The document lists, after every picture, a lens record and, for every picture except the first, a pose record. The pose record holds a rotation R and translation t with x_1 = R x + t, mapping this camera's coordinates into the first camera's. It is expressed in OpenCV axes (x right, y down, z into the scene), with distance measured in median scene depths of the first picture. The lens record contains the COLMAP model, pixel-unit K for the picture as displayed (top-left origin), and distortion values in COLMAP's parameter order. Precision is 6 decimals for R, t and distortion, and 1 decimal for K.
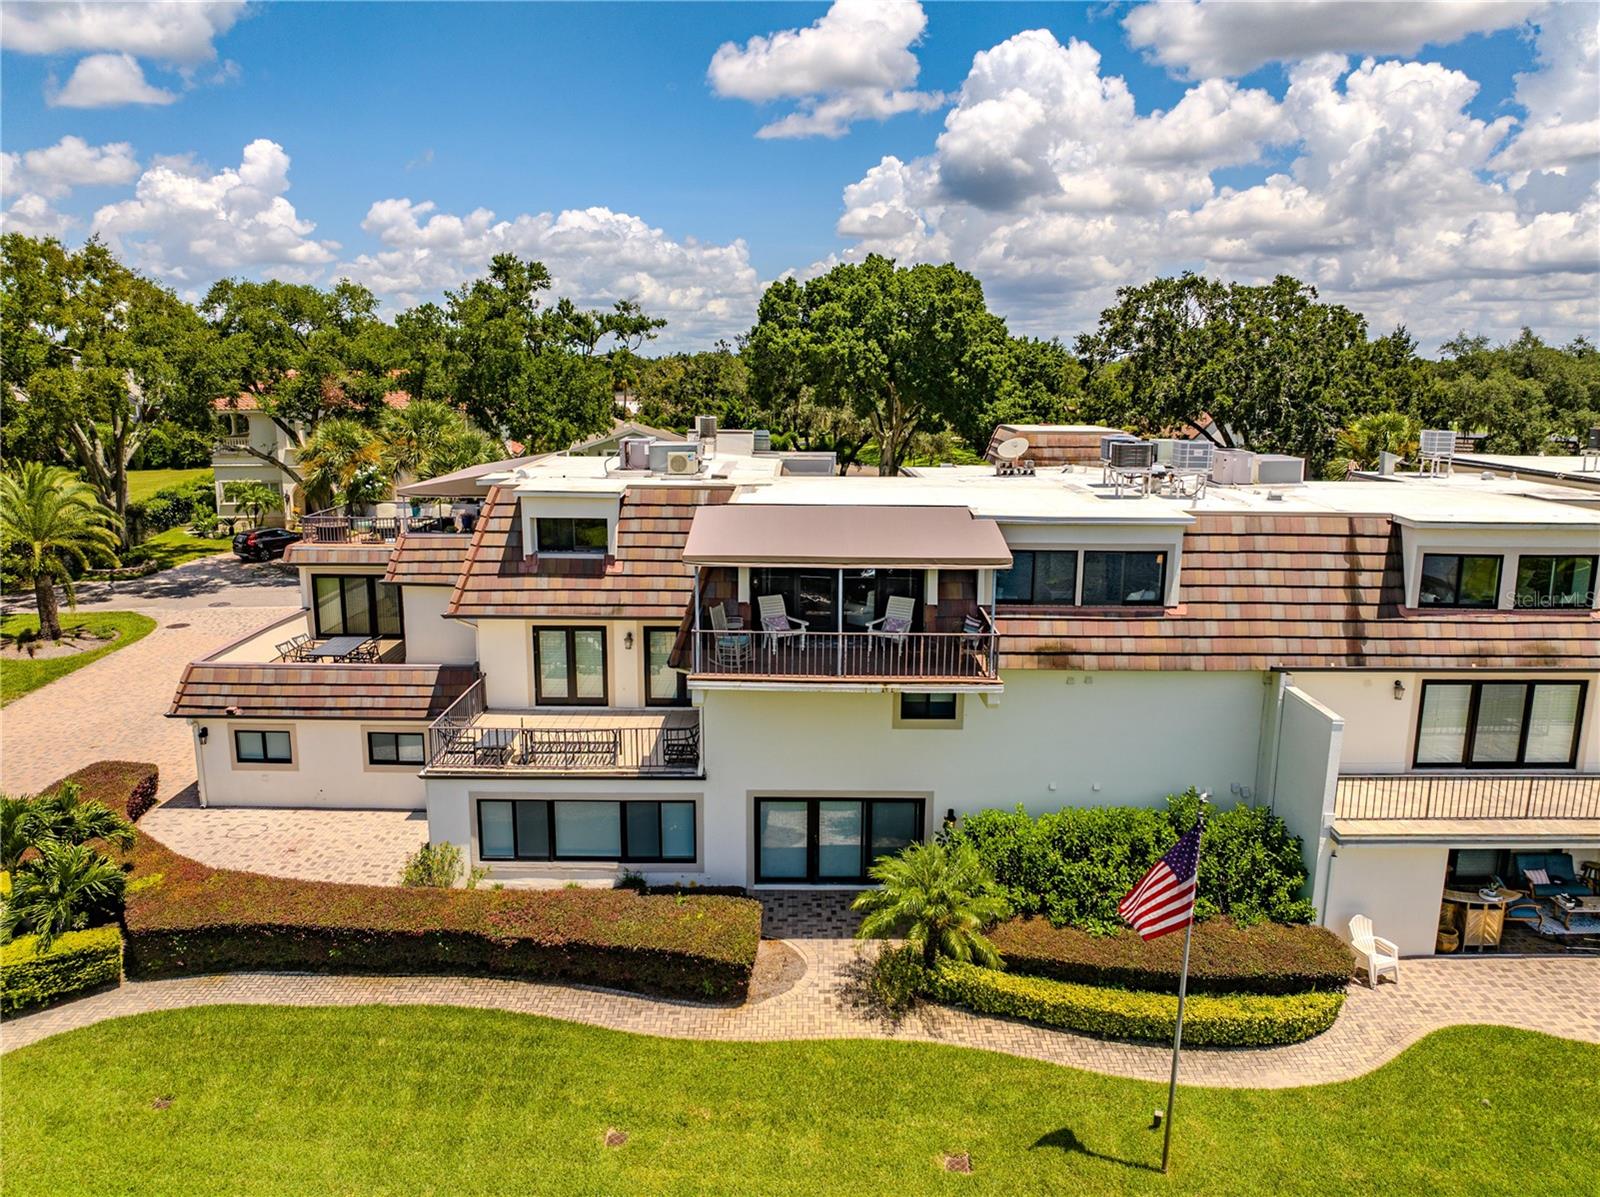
lens RADIAL K [[1122.5, 0, 800.0], [0, 1122.5, 598.5], [0, 0, 1]] dist [-0.033827, -0.000247]
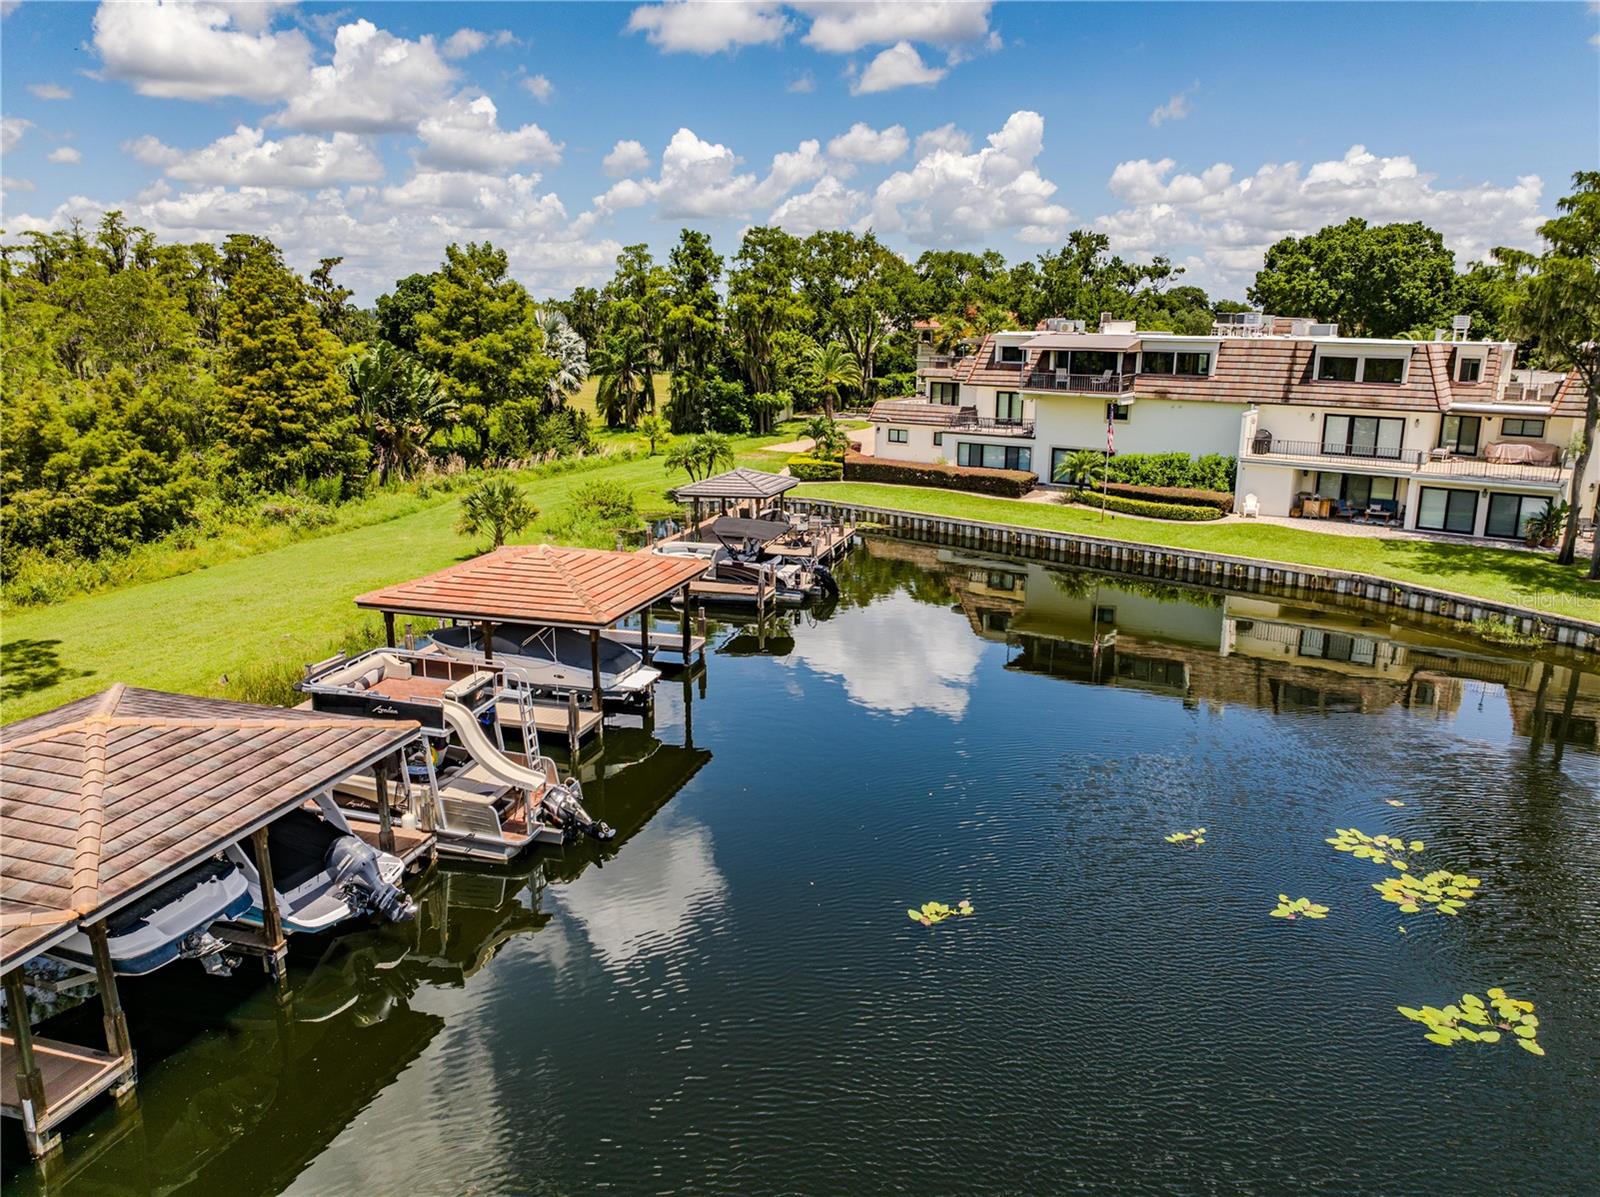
lens RADIAL K [[1122.5, 0, 800.0], [0, 1122.5, 598.5], [0, 0, 1]] dist [-0.033827, -0.000247]
pose [[0.814856, 0.136996, -0.563242, 1.000057], [-0.116458, 0.990550, 0.072447, 0.403715], [0.567844, 0.006560, 0.823110, -1.492461]]
